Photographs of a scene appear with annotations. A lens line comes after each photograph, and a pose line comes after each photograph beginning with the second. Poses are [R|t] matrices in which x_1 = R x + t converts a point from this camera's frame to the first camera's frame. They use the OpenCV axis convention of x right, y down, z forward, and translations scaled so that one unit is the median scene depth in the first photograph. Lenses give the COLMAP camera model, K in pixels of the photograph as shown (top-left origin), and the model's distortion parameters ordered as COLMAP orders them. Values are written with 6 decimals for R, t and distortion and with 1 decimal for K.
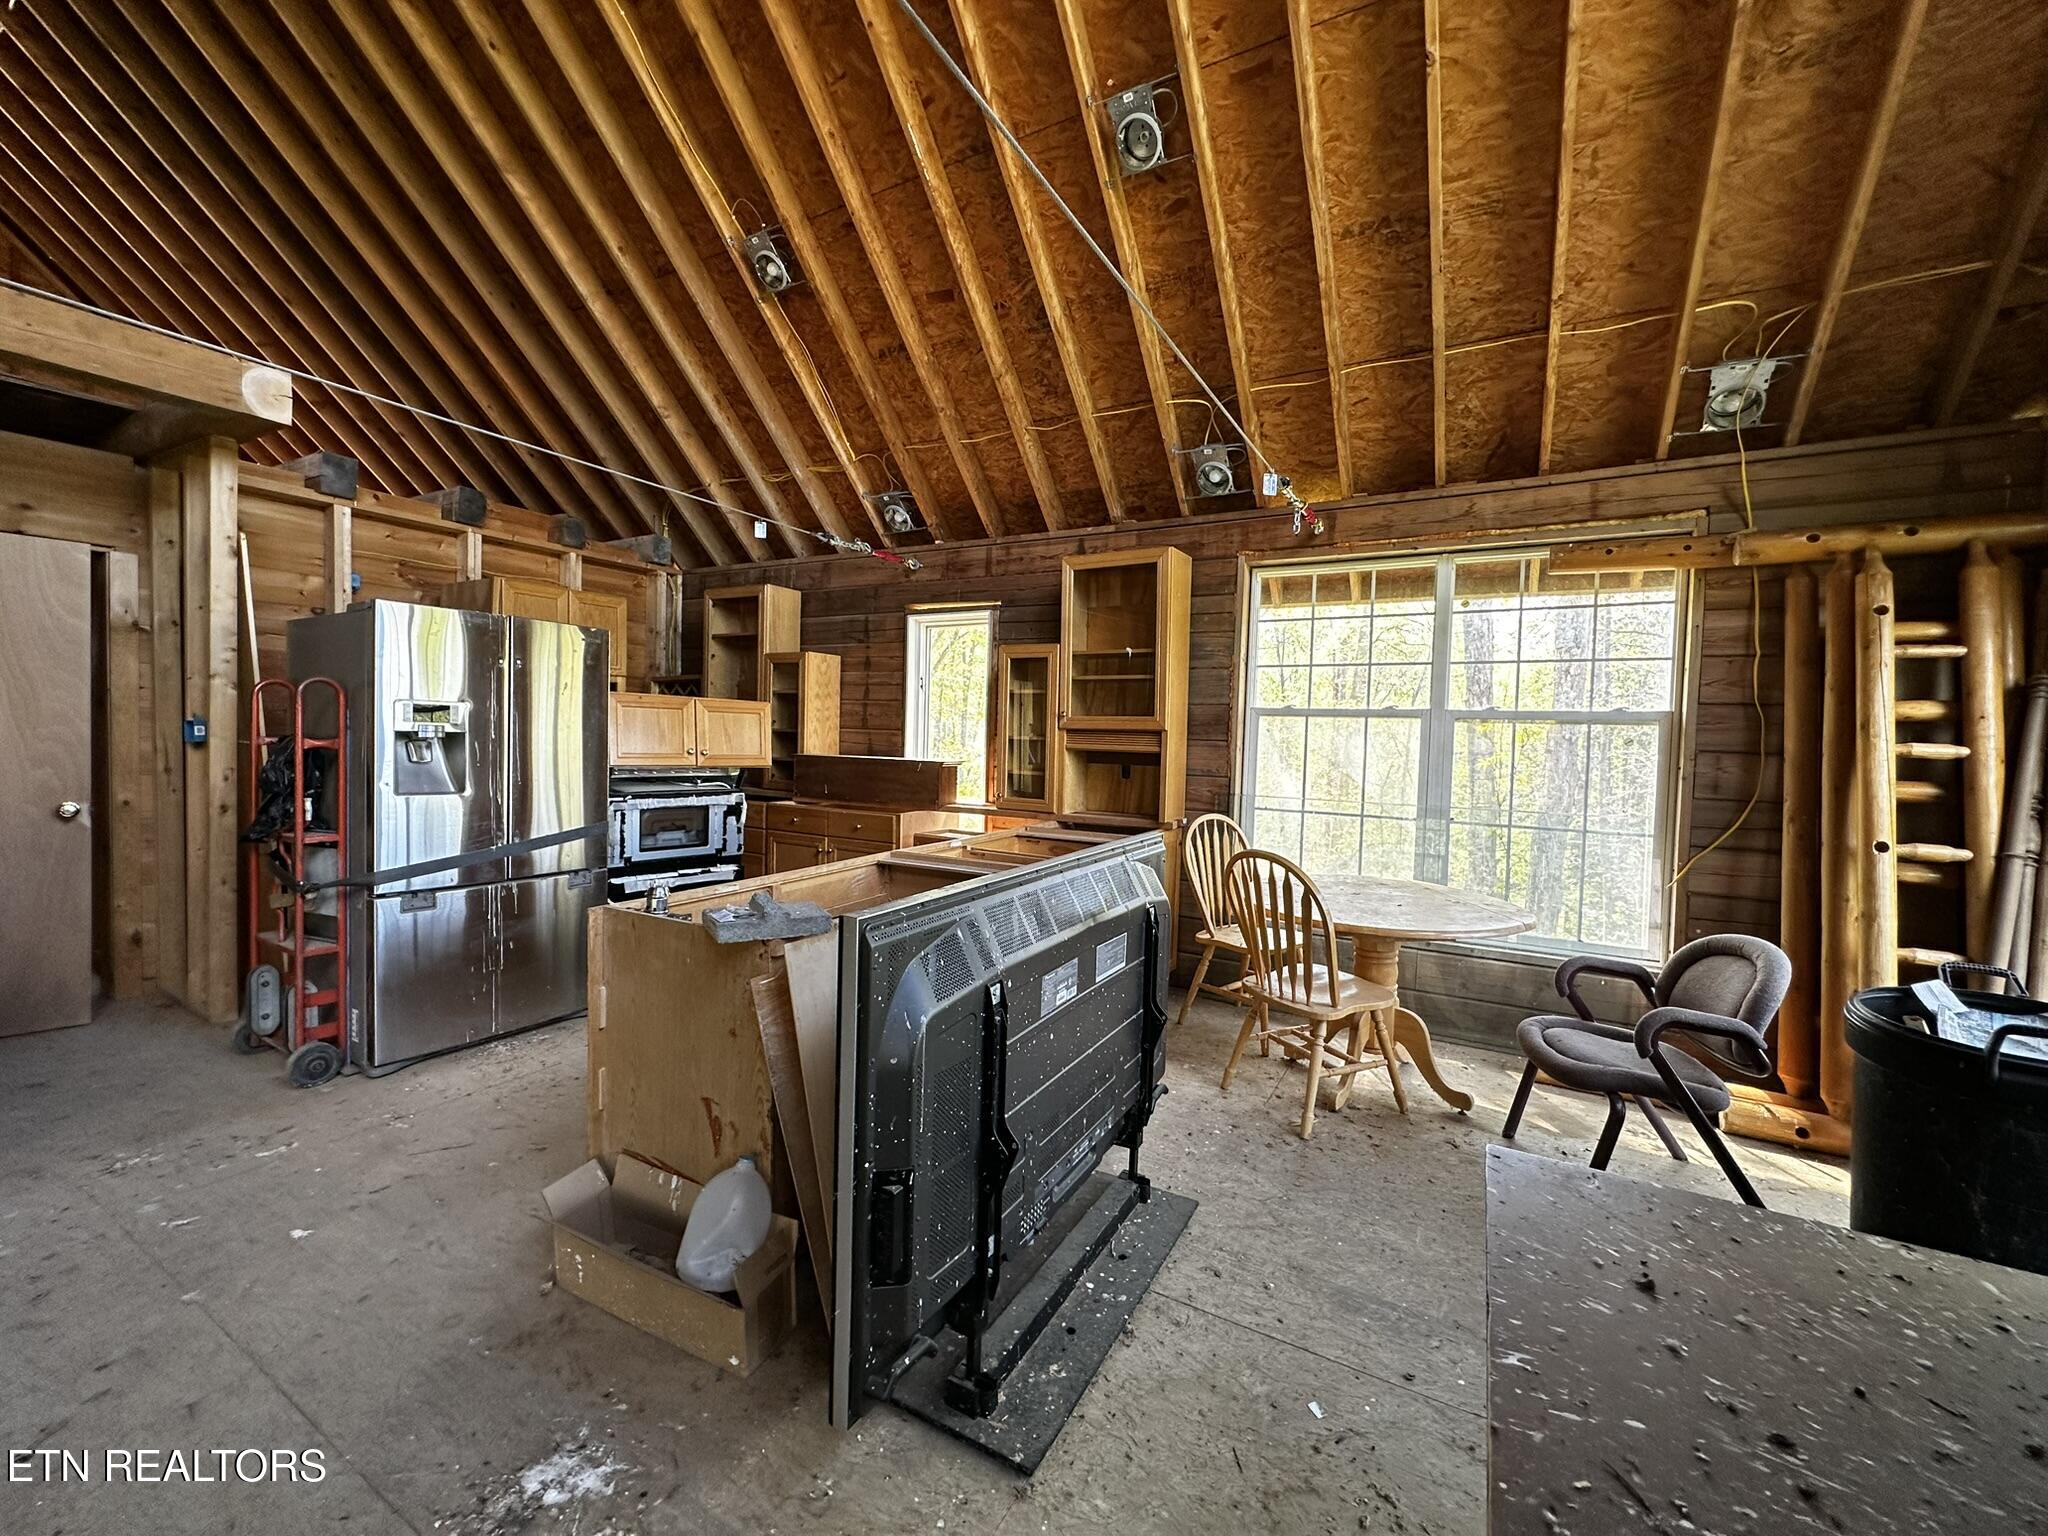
lens RADIAL K [[818.2, 0, 1030.2], [0, 818.2, 763.6], [0, 0, 1]] dist [-0.003518, 0.001146]
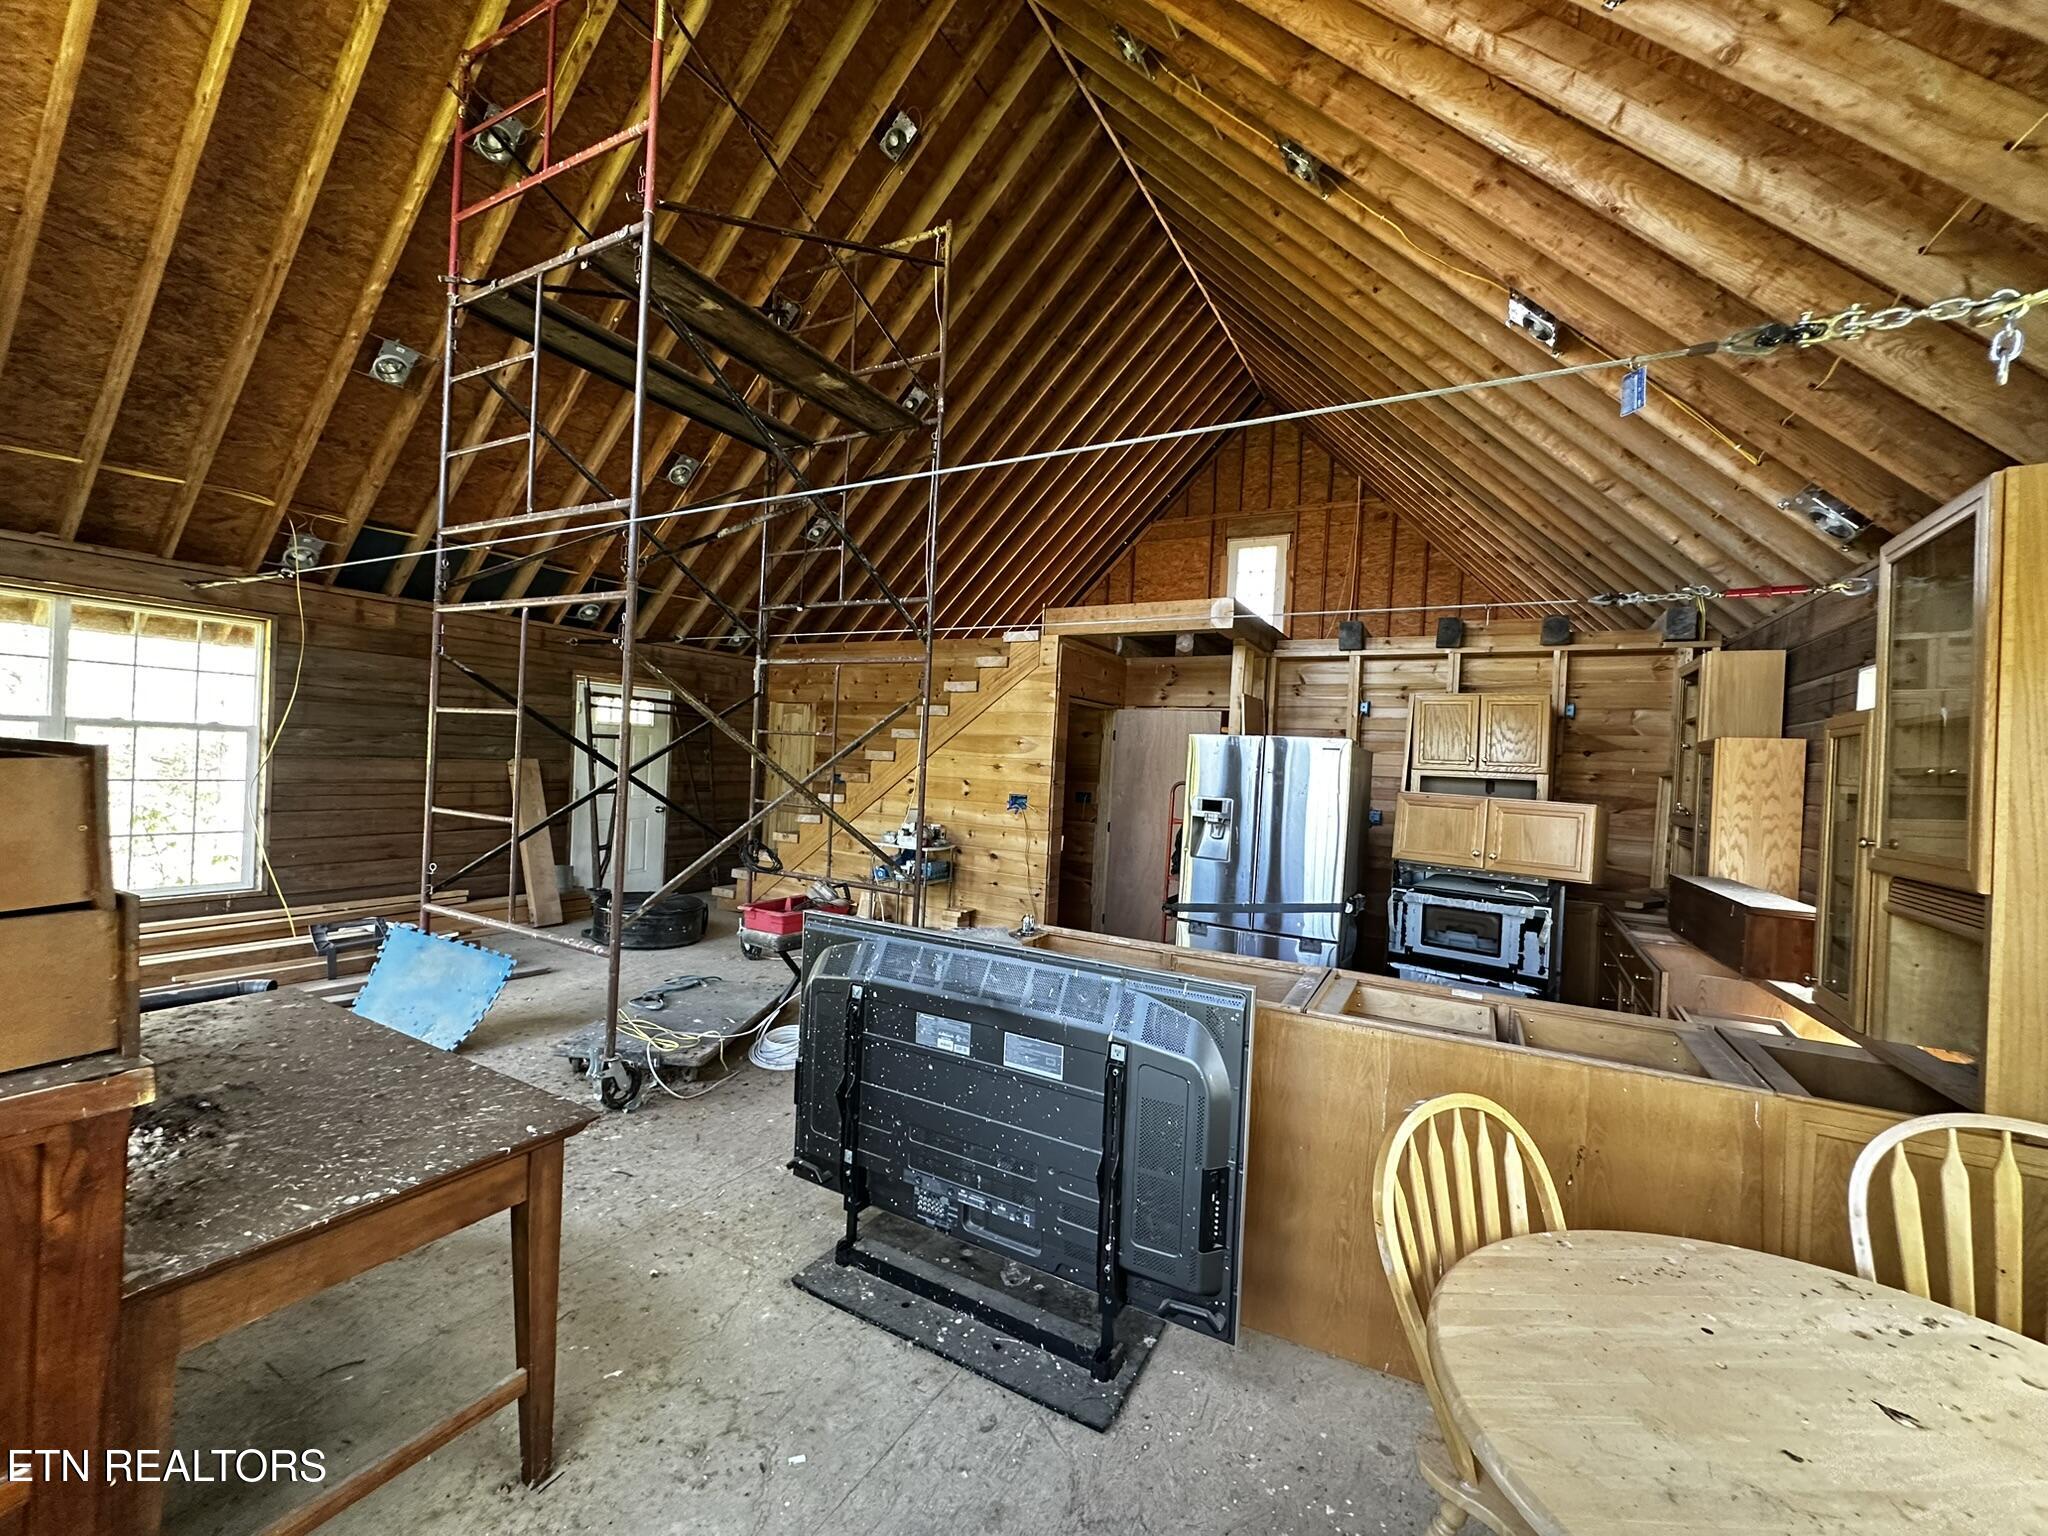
lens RADIAL K [[818.2, 0, 1028.0], [0, 818.2, 766.2], [0, 0, 1]] dist [-0.003518, 0.001146]
pose [[0.005991, -0.021955, -0.999741, 0.542978], [-0.083894, 0.996223, -0.022380, -0.051018], [0.996457, 0.084006, 0.004126, 0.453340]]
